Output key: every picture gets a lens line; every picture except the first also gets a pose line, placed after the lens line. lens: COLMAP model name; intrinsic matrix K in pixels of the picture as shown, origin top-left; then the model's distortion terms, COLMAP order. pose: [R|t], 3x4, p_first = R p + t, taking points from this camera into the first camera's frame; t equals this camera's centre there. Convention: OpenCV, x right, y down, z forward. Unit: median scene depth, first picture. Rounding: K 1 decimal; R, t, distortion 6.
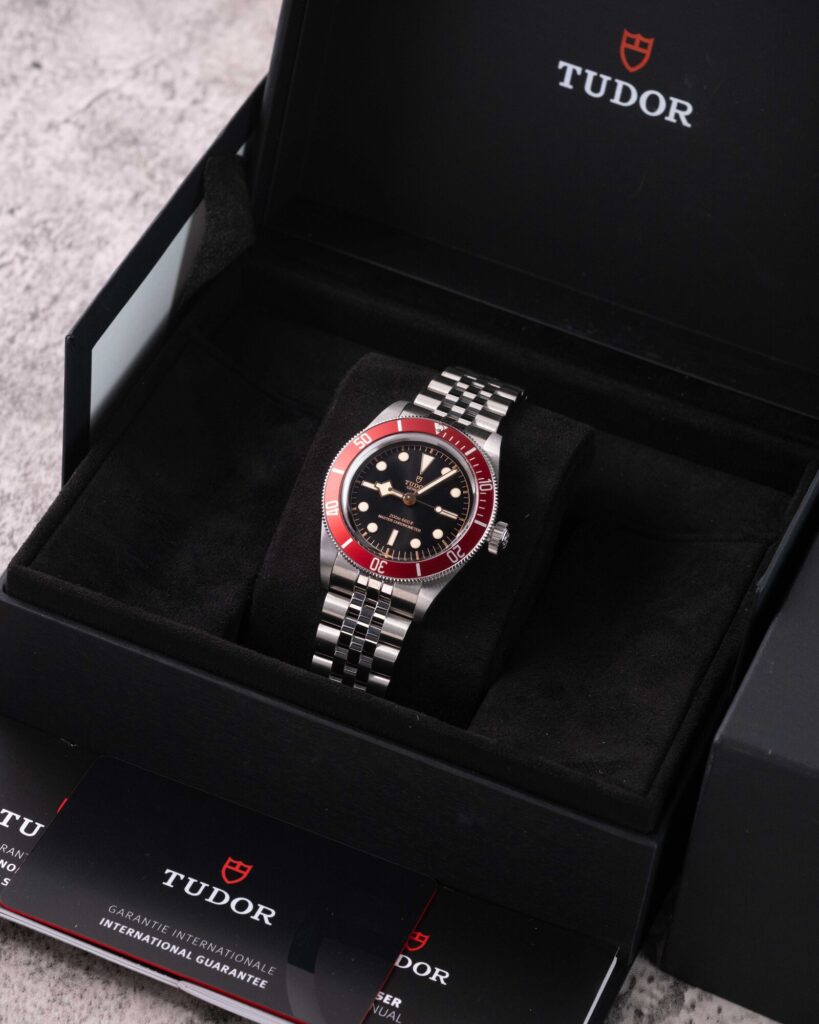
lens RADIAL K [[3674.4, 0, 409.5], [0, 3674.4, 512.0], [0, 0, 1]] dist [0.009495, 3.448729]
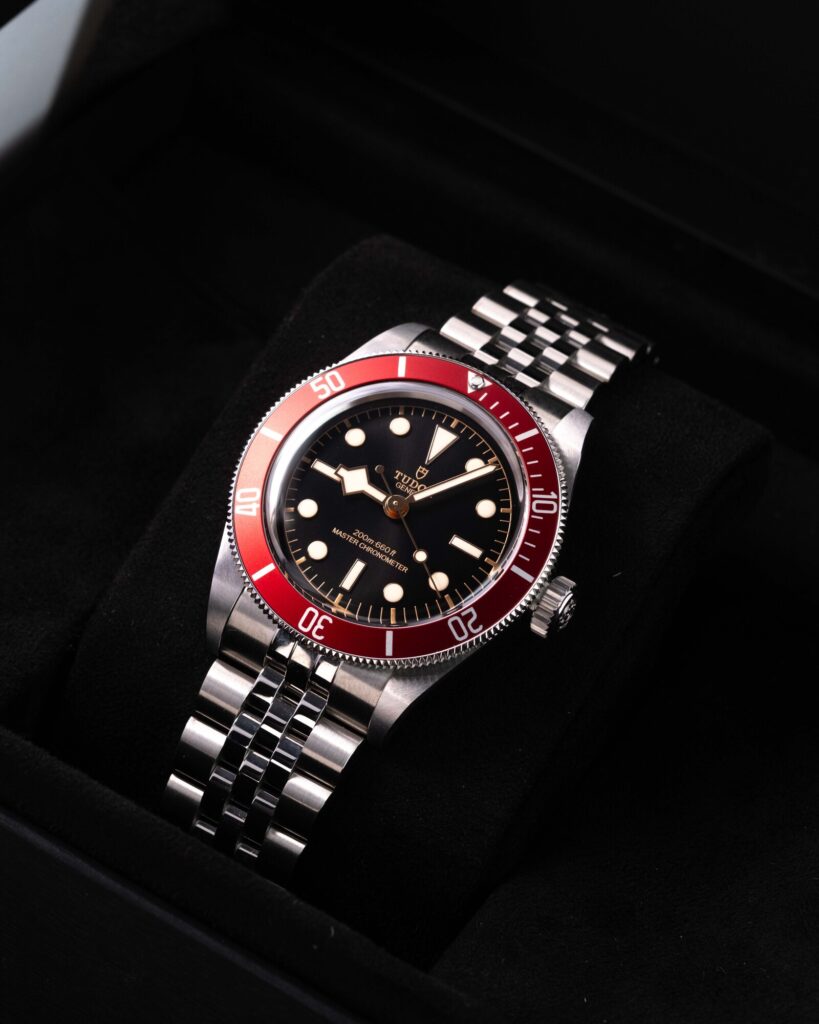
lens RADIAL K [[3674.4, 0, 409.5], [0, 3674.4, 512.0], [0, 0, 1]] dist [0.009495, 3.448729]
pose [[0.986300, 0.152414, -0.063098, 0.034833], [-0.153721, 0.987979, -0.016370, 0.005433], [0.059844, 0.025845, 0.997873, 0.479497]]
